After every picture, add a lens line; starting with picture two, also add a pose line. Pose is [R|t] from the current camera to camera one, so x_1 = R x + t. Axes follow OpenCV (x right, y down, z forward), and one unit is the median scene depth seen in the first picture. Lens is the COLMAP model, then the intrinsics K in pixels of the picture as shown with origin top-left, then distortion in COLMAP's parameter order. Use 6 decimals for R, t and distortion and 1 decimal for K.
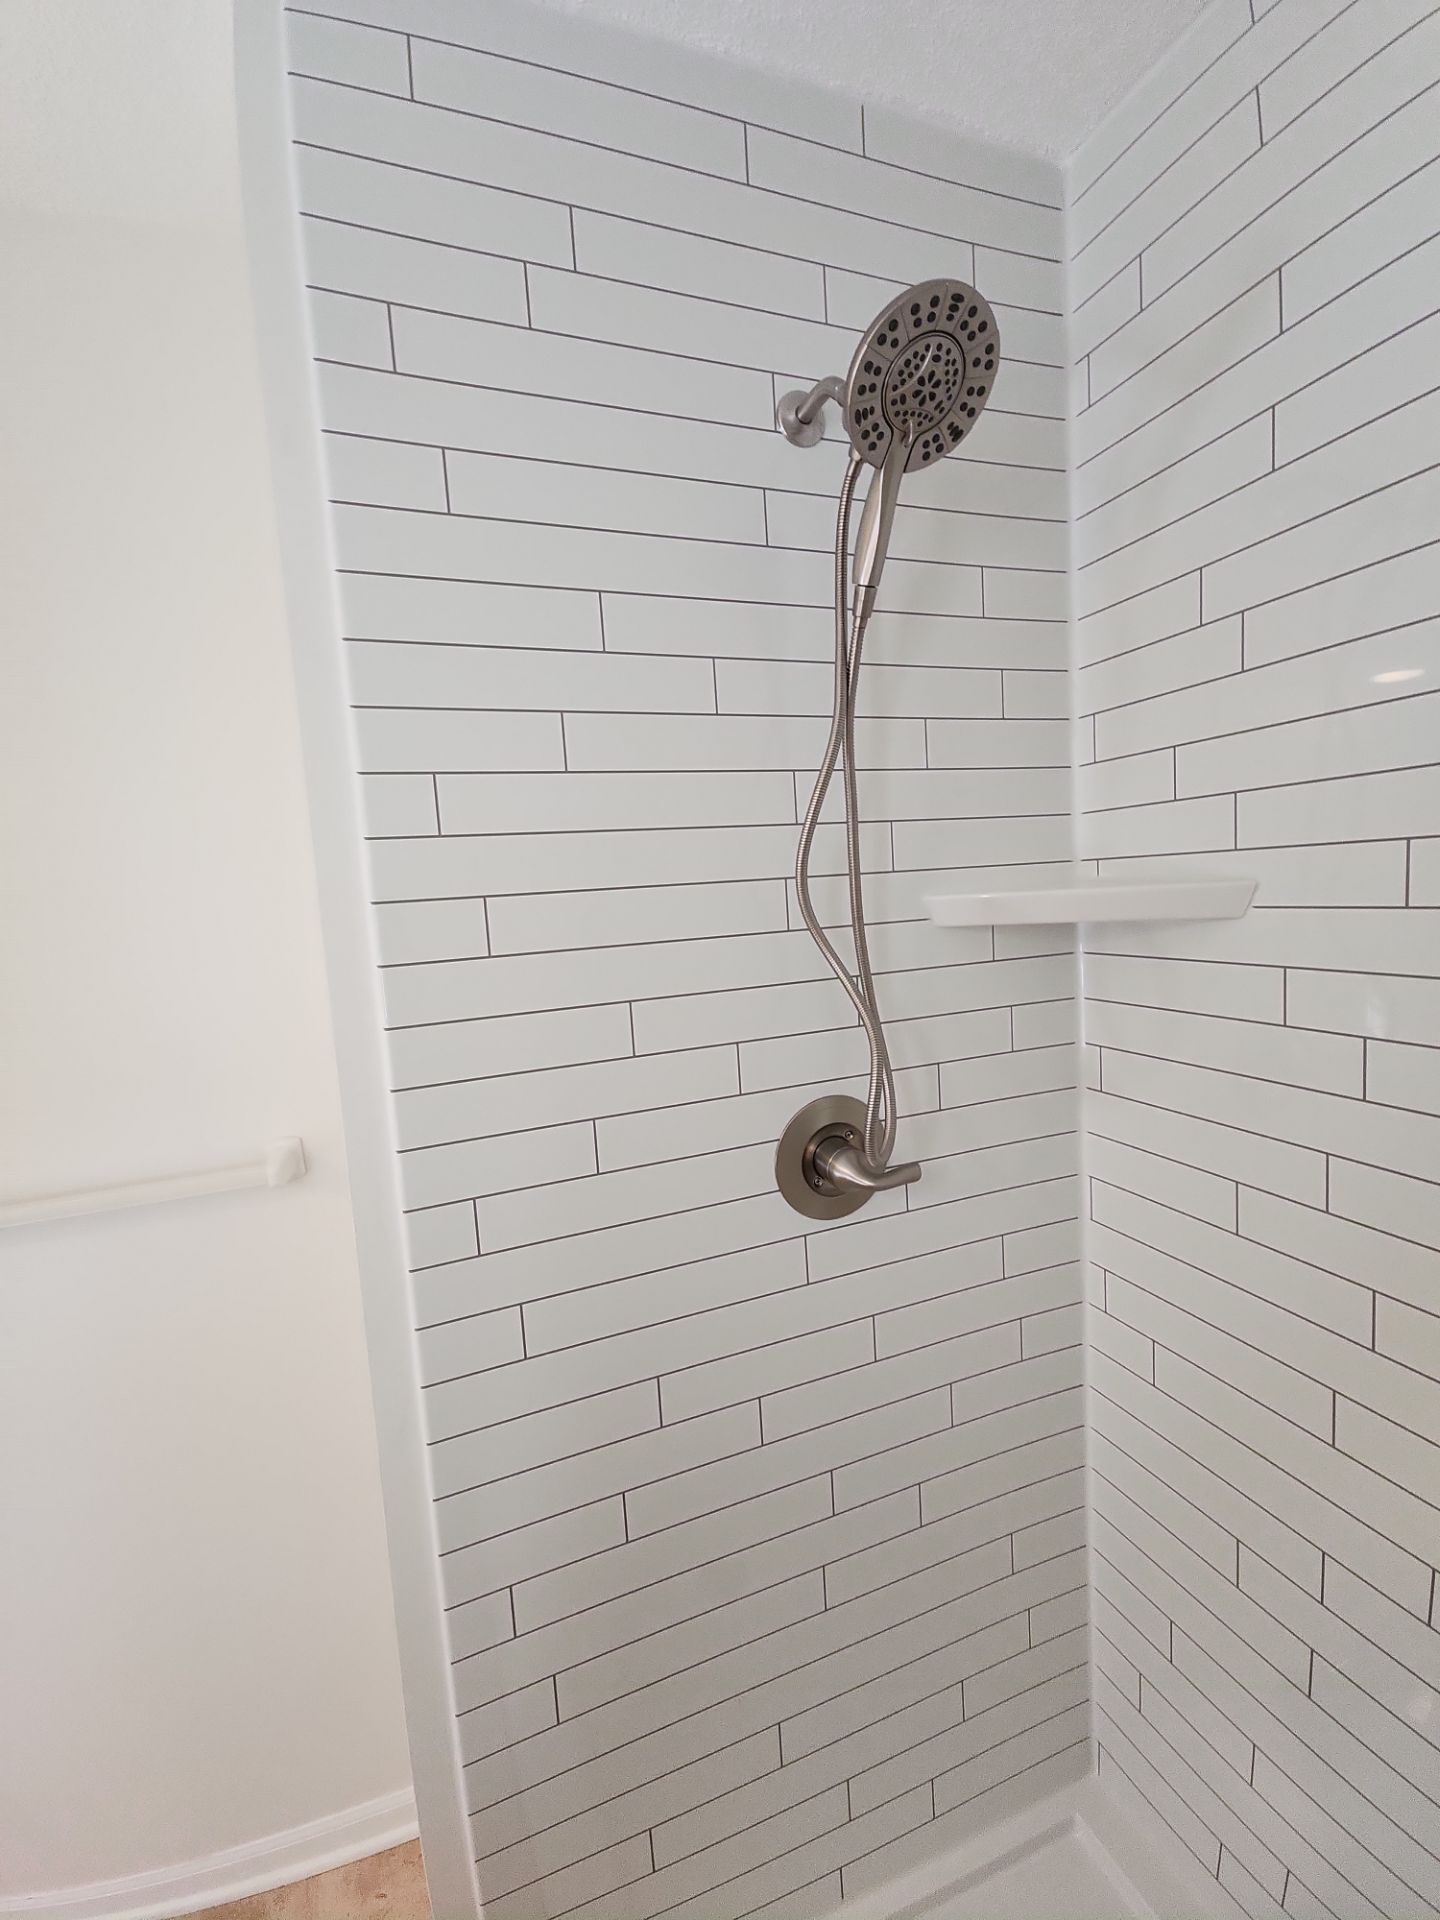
lens RADIAL K [[789.6, 0, 720.0], [0, 789.6, 960.0], [0, 0, 1]] dist [0.003235, -0.000012]
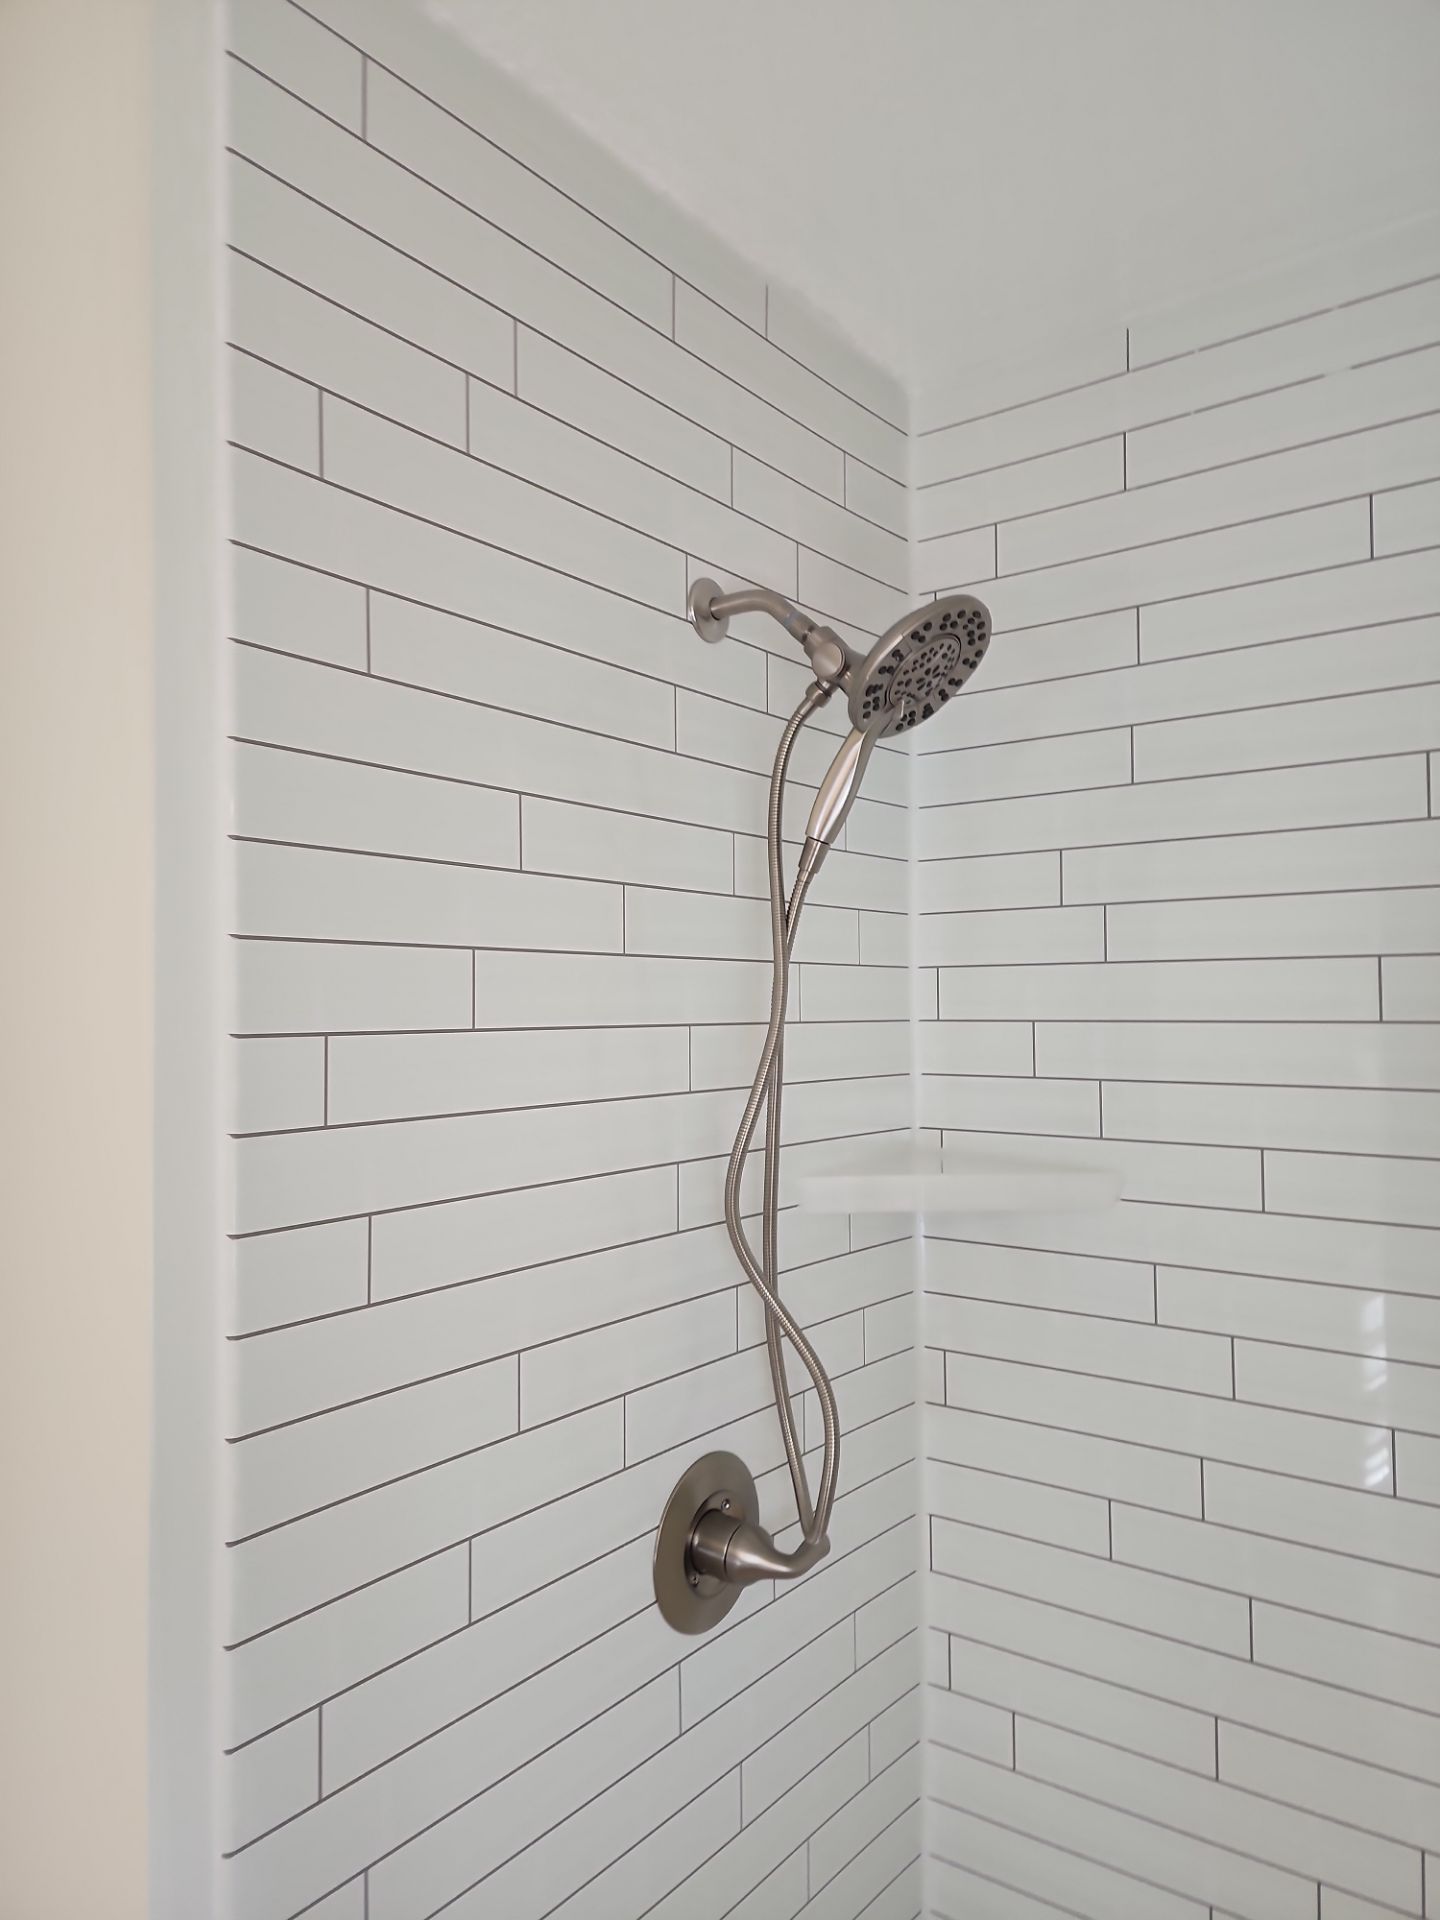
lens RADIAL K [[1296.4, 0, 744.8], [0, 1296.4, 981.6], [0, 0, 1]] dist [0.076160, -0.072345]
pose [[0.838016, 0.070947, 0.541013, -0.605846], [0.005146, 0.990439, -0.137855, -0.113933], [-0.545621, 0.118309, 0.829639, -0.115898]]
